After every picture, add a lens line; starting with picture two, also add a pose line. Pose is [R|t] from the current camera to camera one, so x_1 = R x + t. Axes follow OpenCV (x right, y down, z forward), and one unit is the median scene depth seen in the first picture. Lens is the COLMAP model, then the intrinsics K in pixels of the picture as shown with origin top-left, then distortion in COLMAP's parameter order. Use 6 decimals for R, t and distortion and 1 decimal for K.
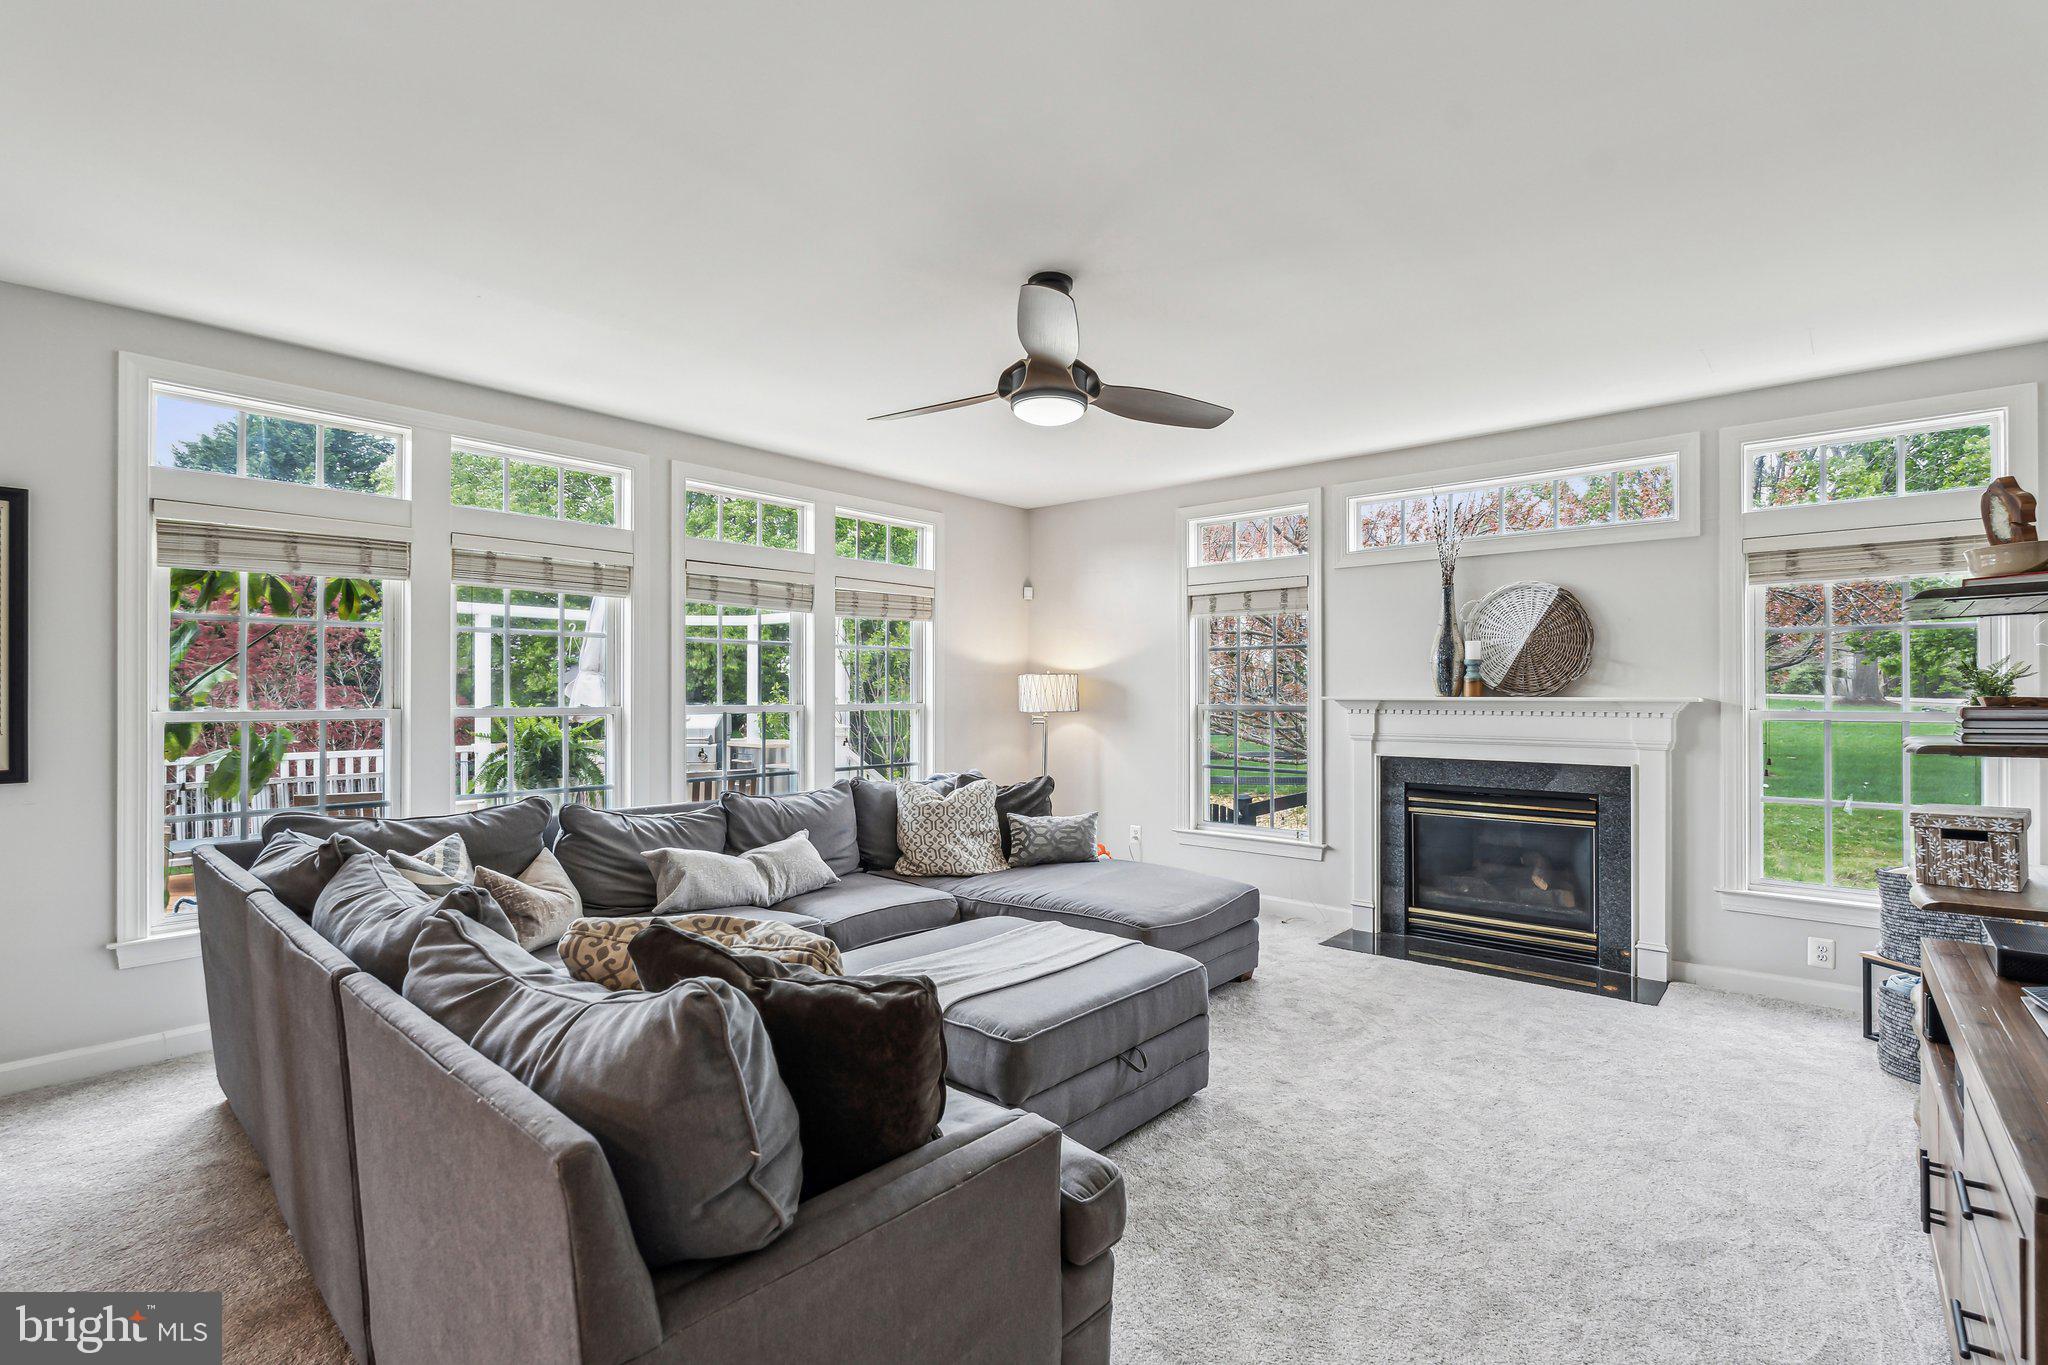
lens RADIAL K [[921.3, 0, 1032.4], [0, 921.3, 691.9], [0, 0, 1]] dist [-0.006303, 0.001278]
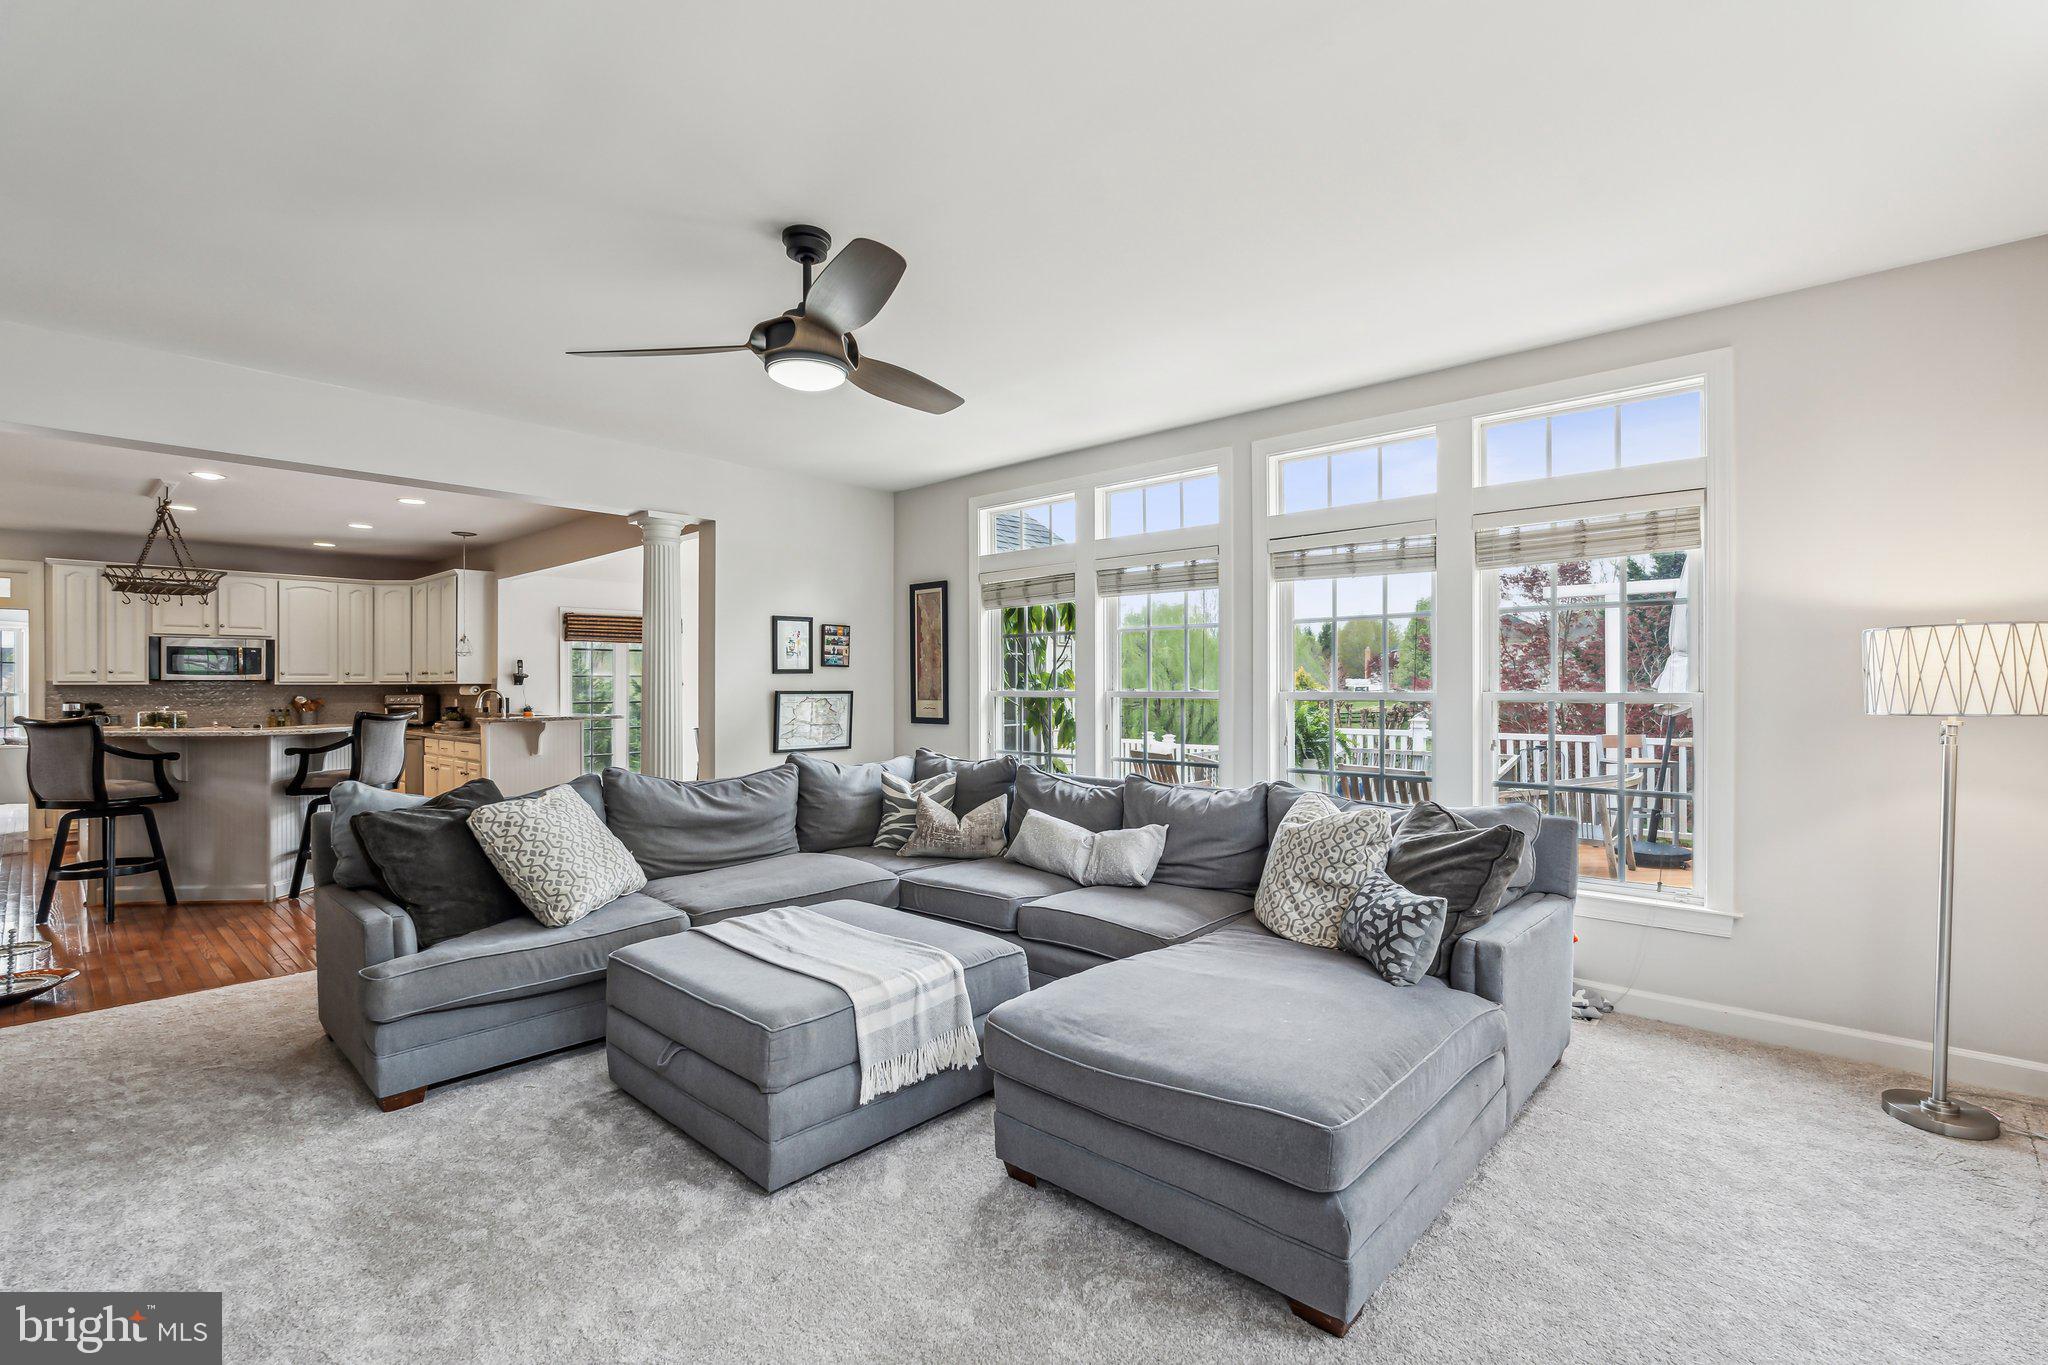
lens RADIAL K [[921.3, 0, 1039.8], [0, 921.3, 686.9], [0, 0, 1]] dist [-0.006303, 0.001278]
pose [[-0.016026, 0.002390, -0.999869, 1.359748], [0.005691, 0.999981, 0.002299, 0.016888], [0.999855, -0.005654, -0.016039, 1.781333]]
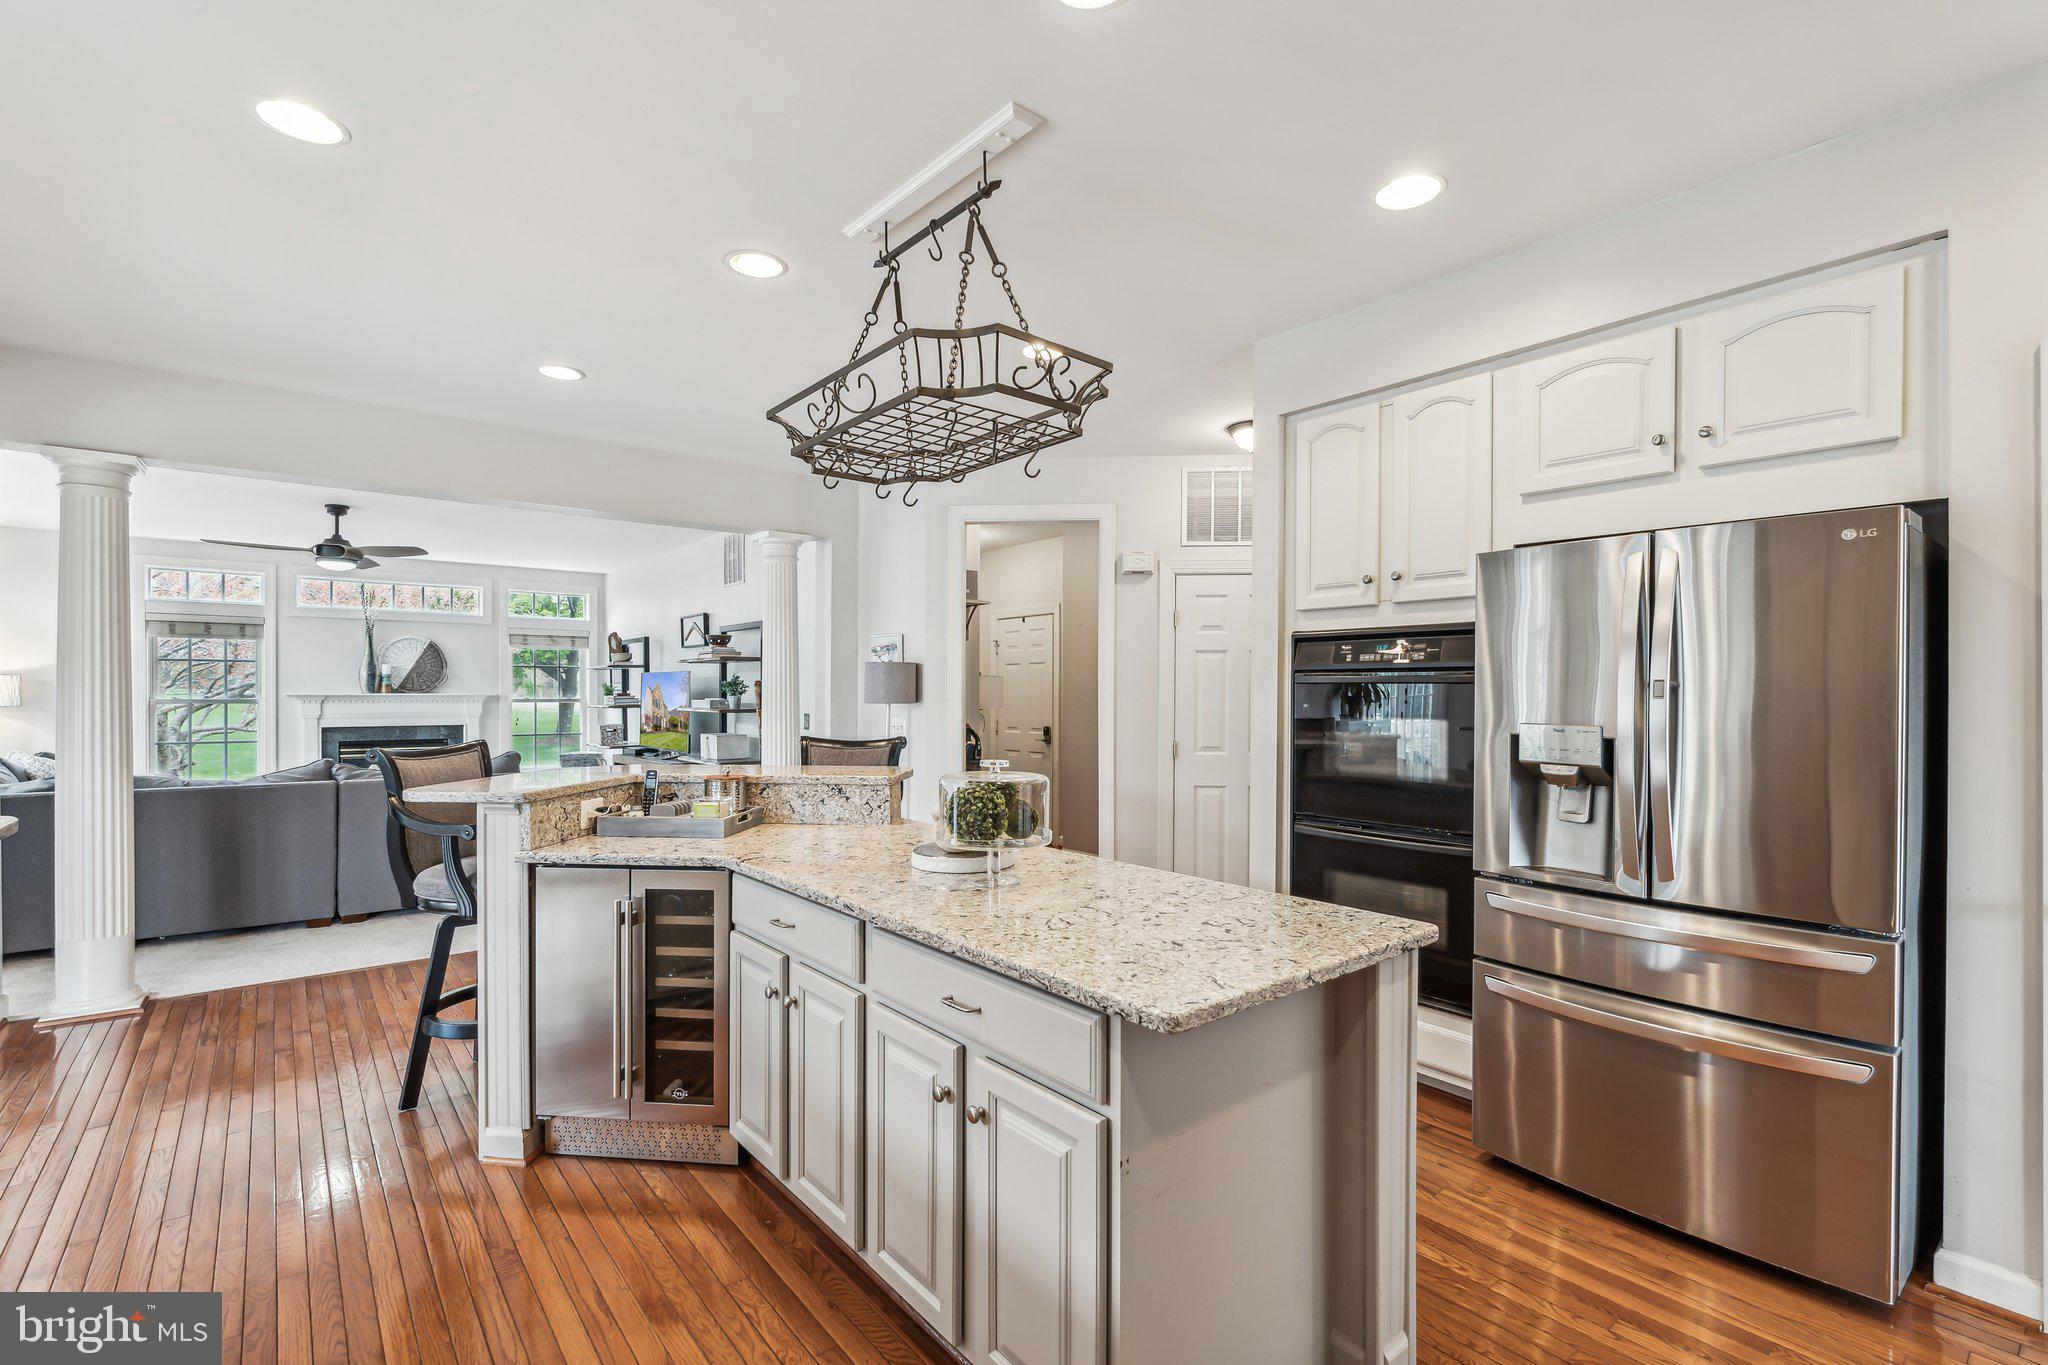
lens RADIAL K [[921.3, 0, 1029.8], [0, 921.3, 692.1], [0, 0, 1]] dist [-0.006303, 0.001278]
pose [[0.161355, 0.001225, 0.986896, -1.196110], [-0.004968, 0.999988, -0.000429, -0.003400], [-0.986884, -0.004834, 0.161359, -0.640606]]
